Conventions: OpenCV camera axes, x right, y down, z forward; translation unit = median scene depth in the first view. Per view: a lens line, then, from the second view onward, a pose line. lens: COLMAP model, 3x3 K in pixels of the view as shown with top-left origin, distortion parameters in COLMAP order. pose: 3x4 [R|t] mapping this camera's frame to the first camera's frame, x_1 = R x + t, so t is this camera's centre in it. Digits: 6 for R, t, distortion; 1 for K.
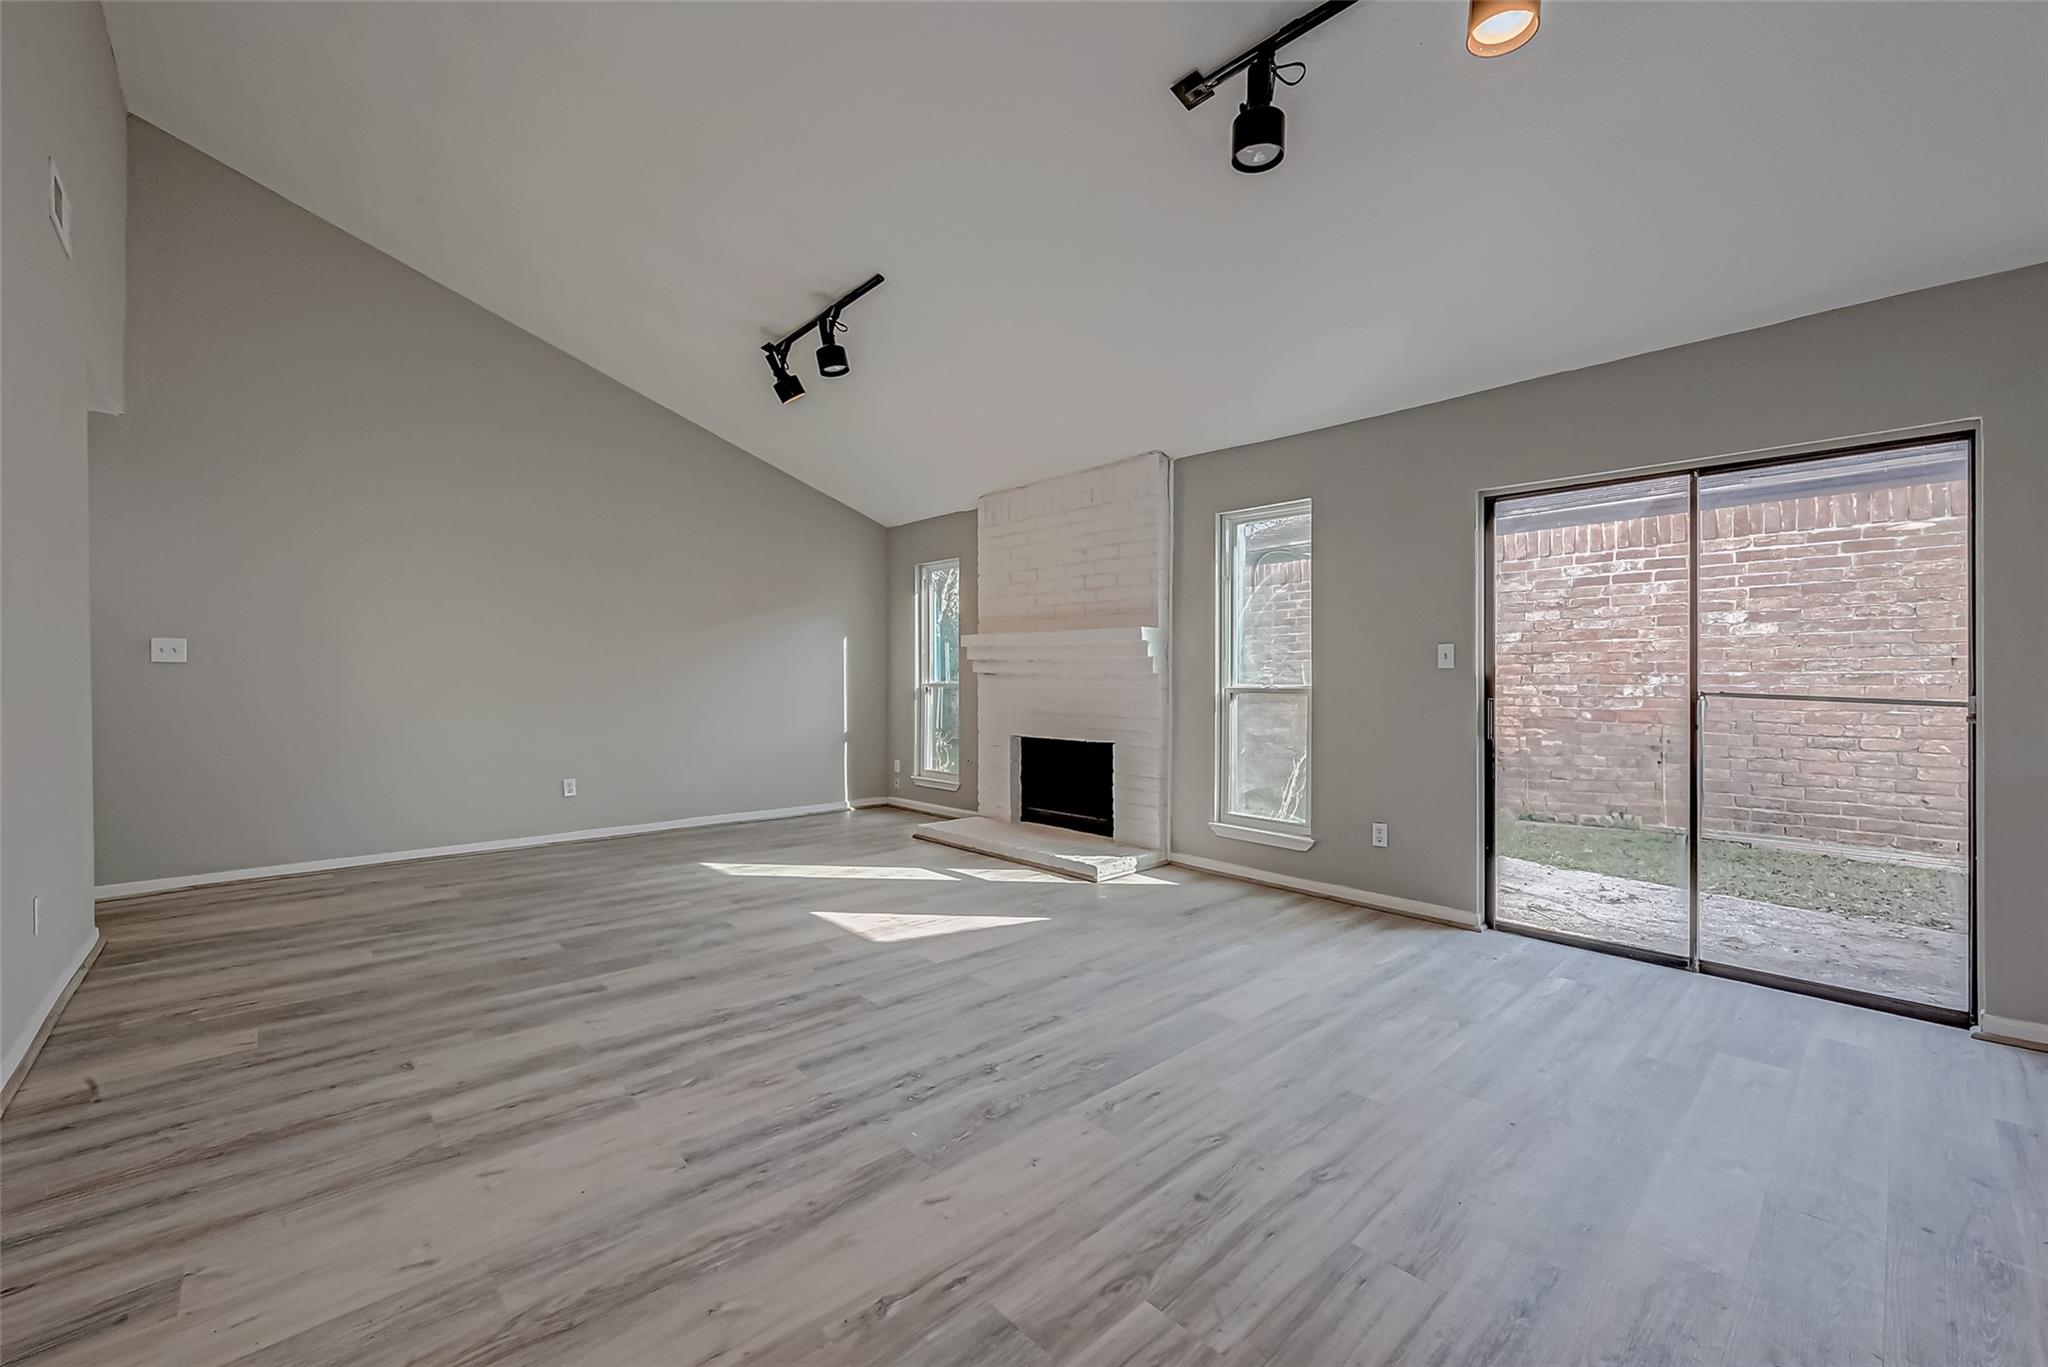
lens RADIAL K [[818.6, 0, 1034.3], [0, 818.6, 685.2], [0, 0, 1]] dist [0.000195, 0.000876]
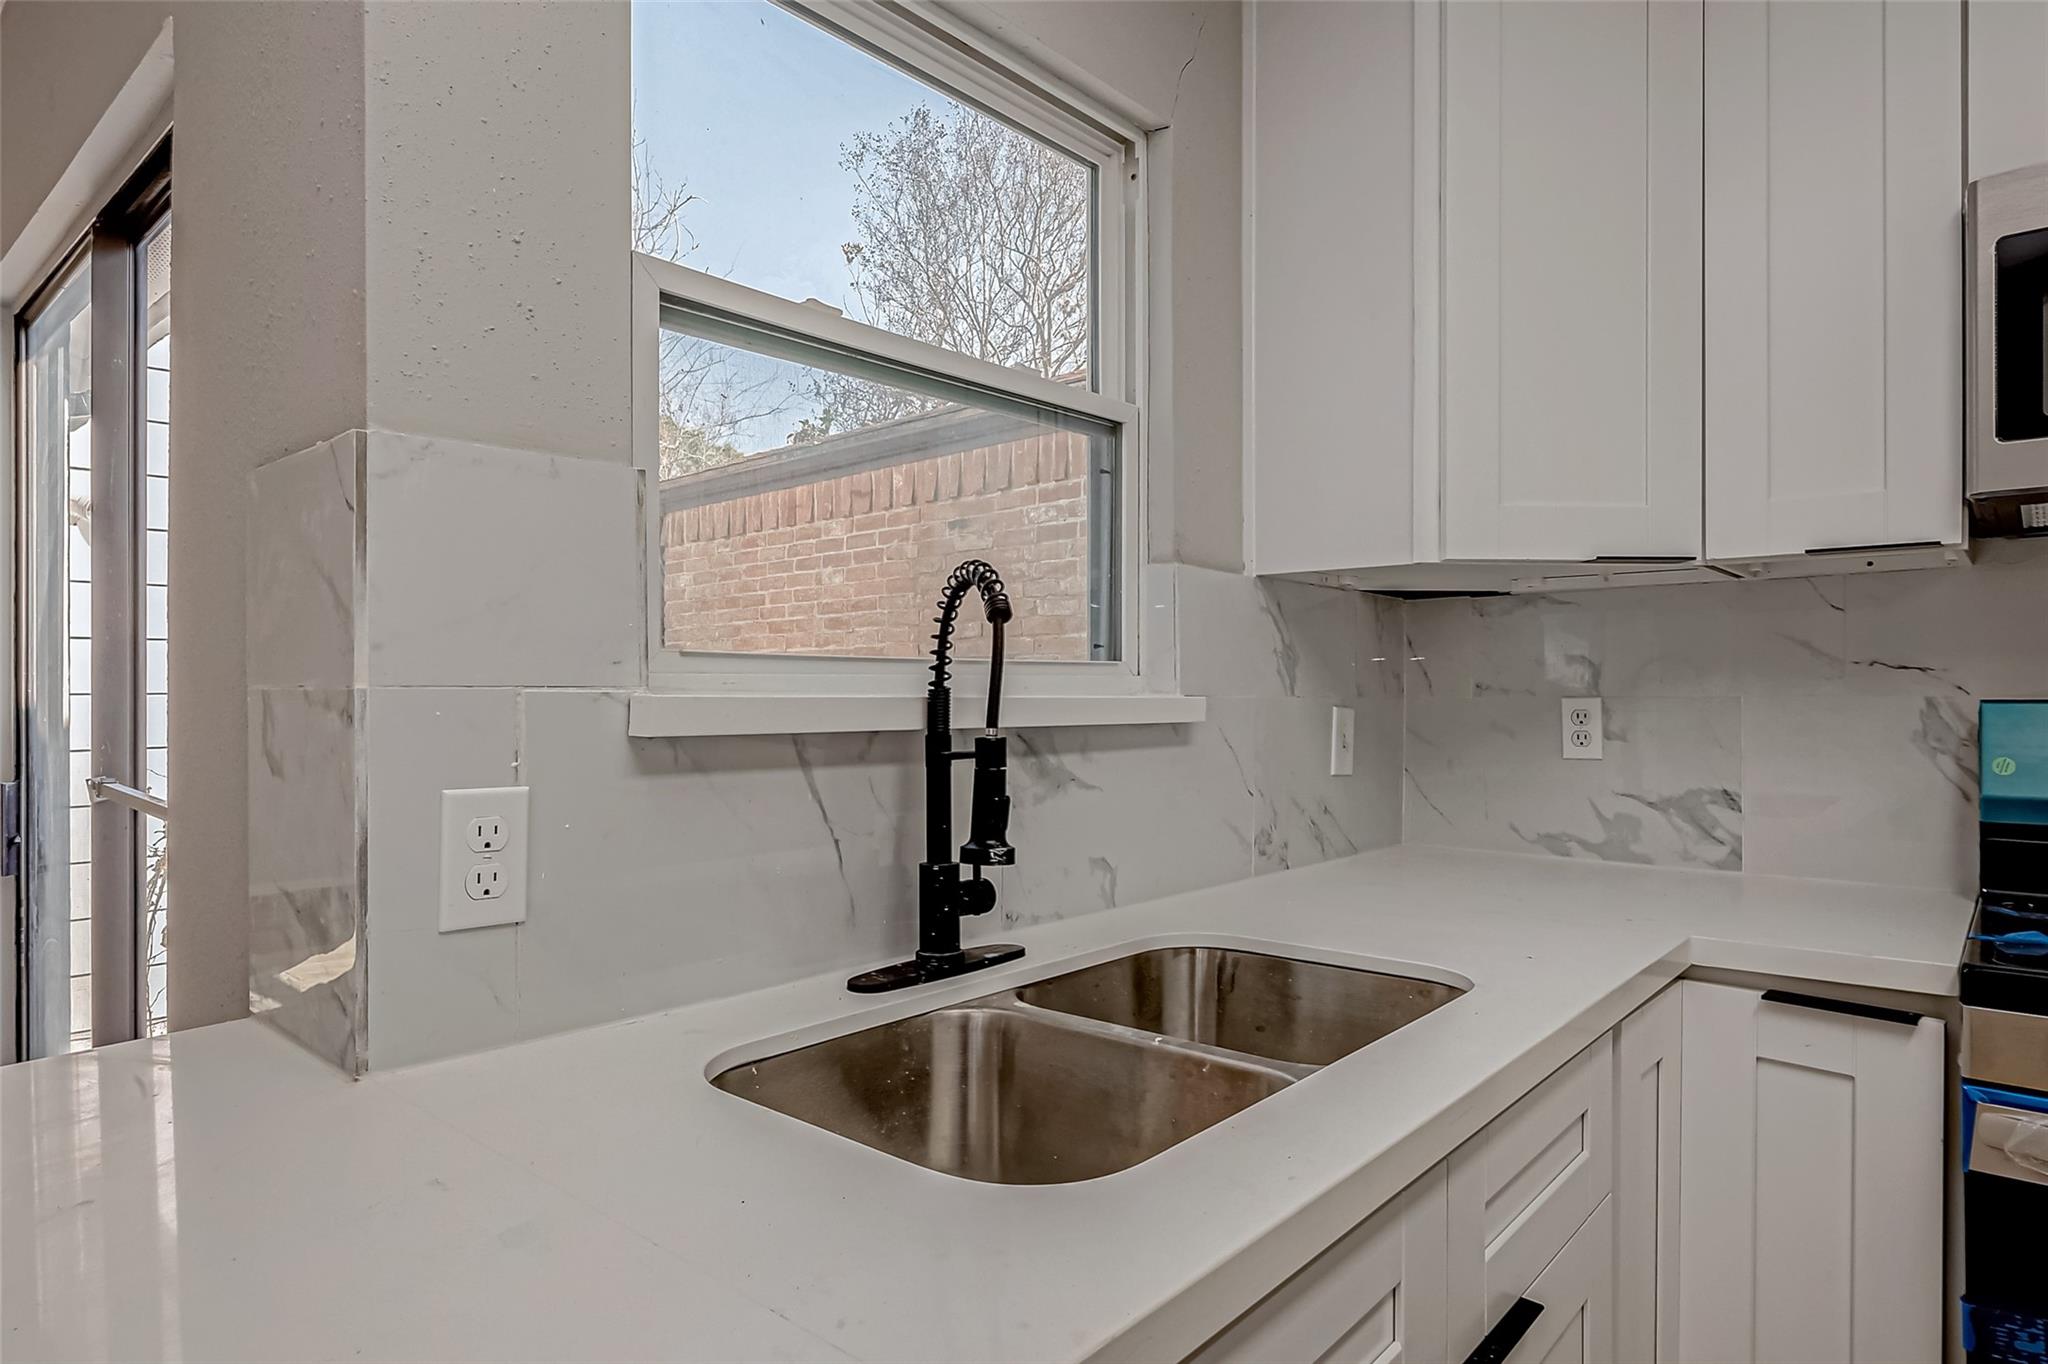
lens RADIAL K [[1183.5, 0, 1024.0], [0, 1183.5, 682.0], [0, 0, 1]] dist [-0.003297, -0.000498]
pose [[0.994111, -0.005807, 0.108209, 1.006602], [0.006758, 0.999942, -0.008430, -0.026045], [-0.108154, 0.009111, 0.994092, 0.310152]]
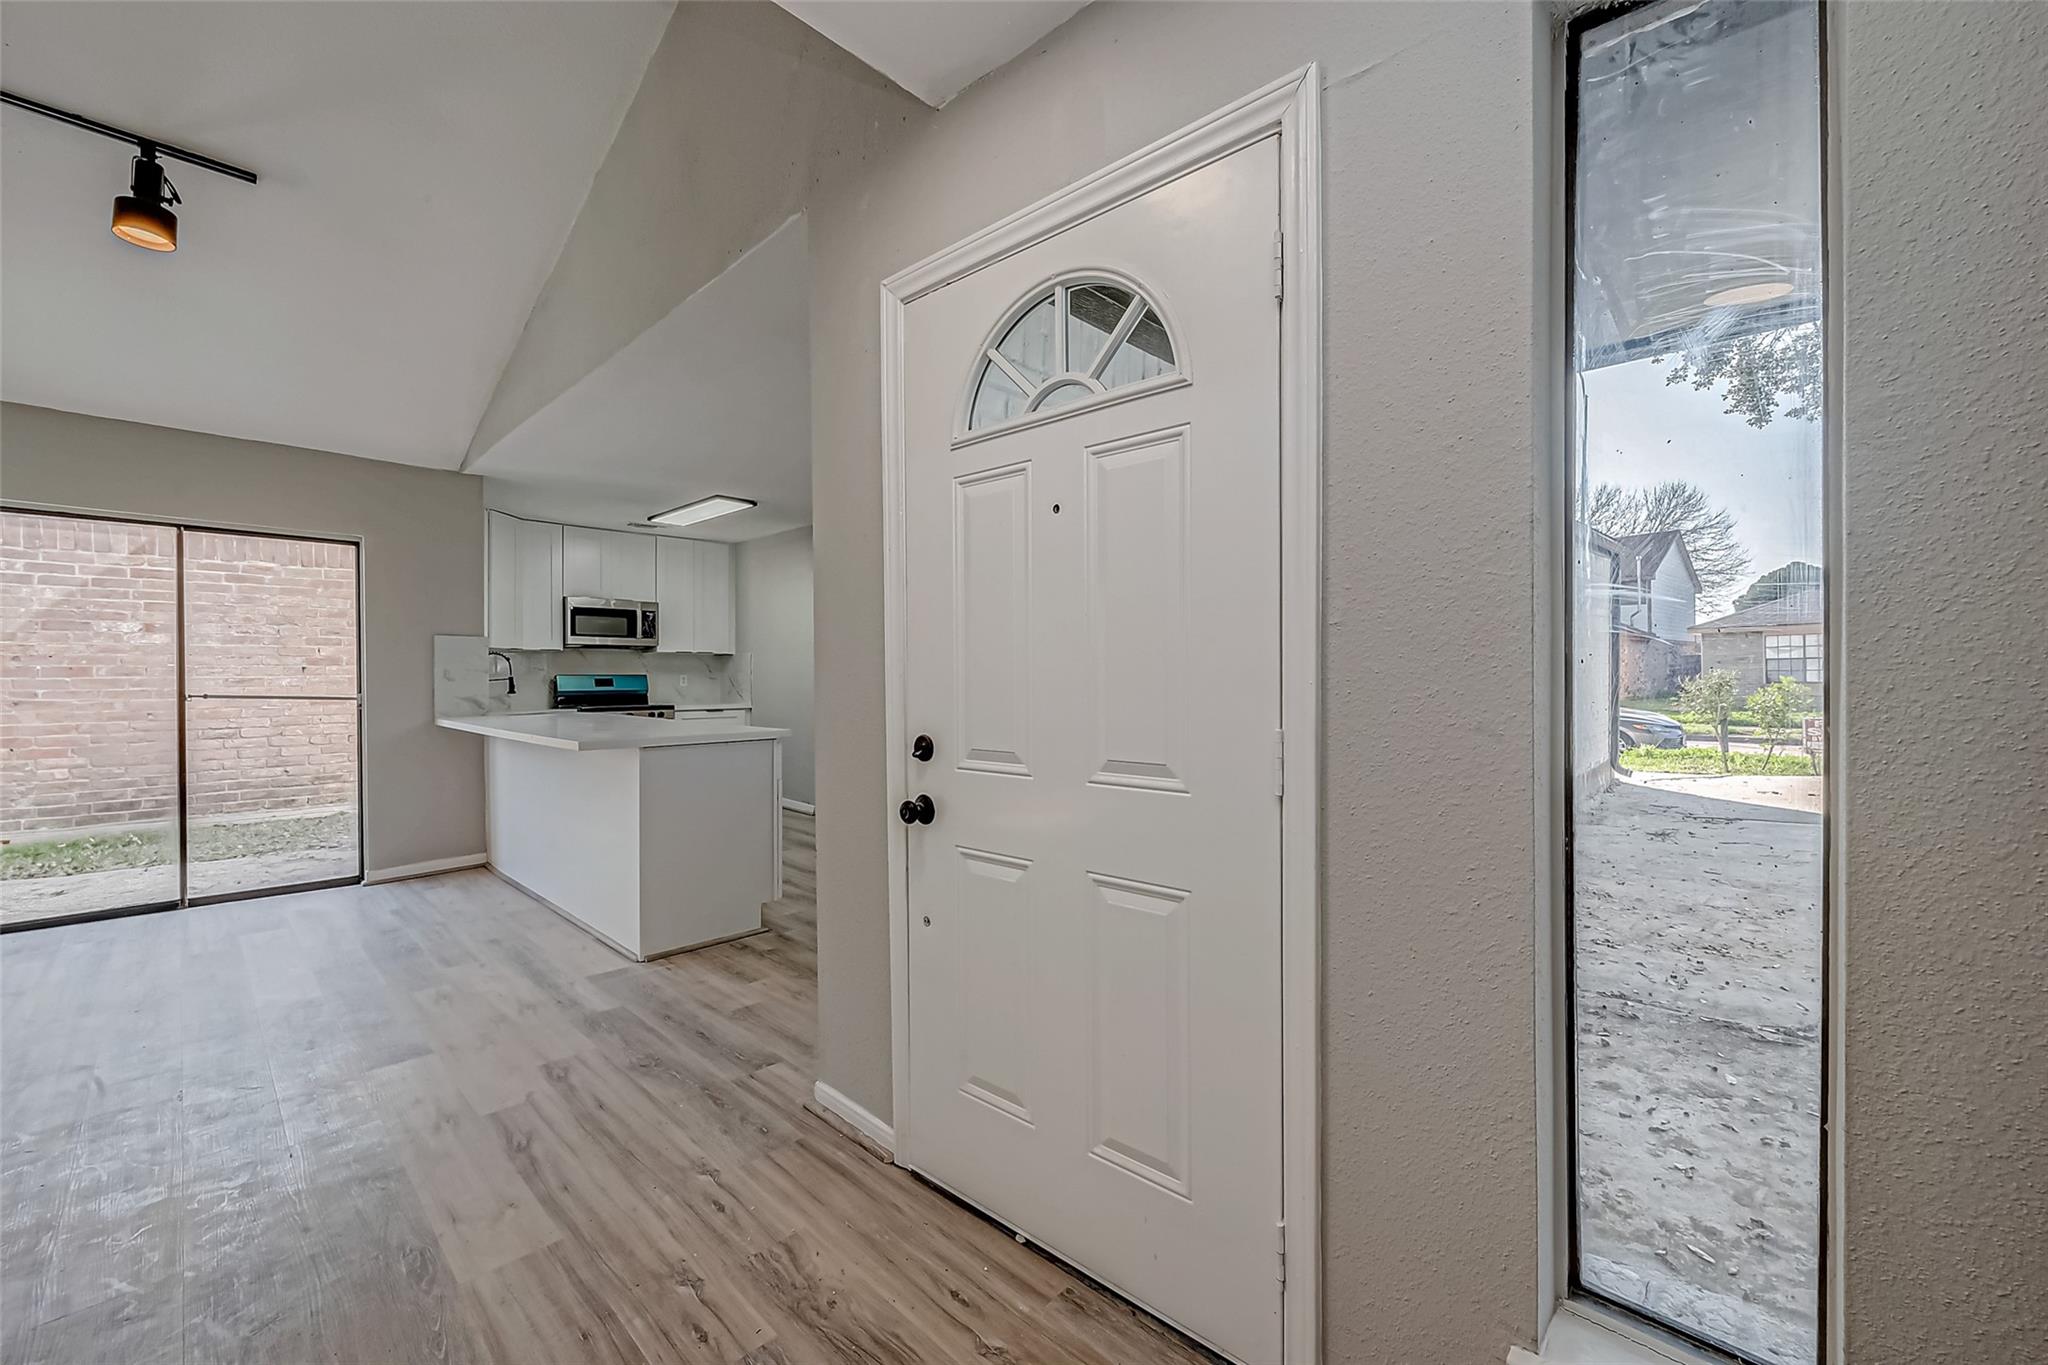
lens RADIAL K [[803.2, 0, 1018.9], [0, 803.2, 677.1], [0, 0, 1]] dist [-0.001700, -0.000132]
pose [[-0.050007, -0.000544, 0.998749, -0.461849], [0.009983, 0.999950, 0.001045, -0.007410], [-0.998699, 0.010023, -0.049999, -0.232460]]
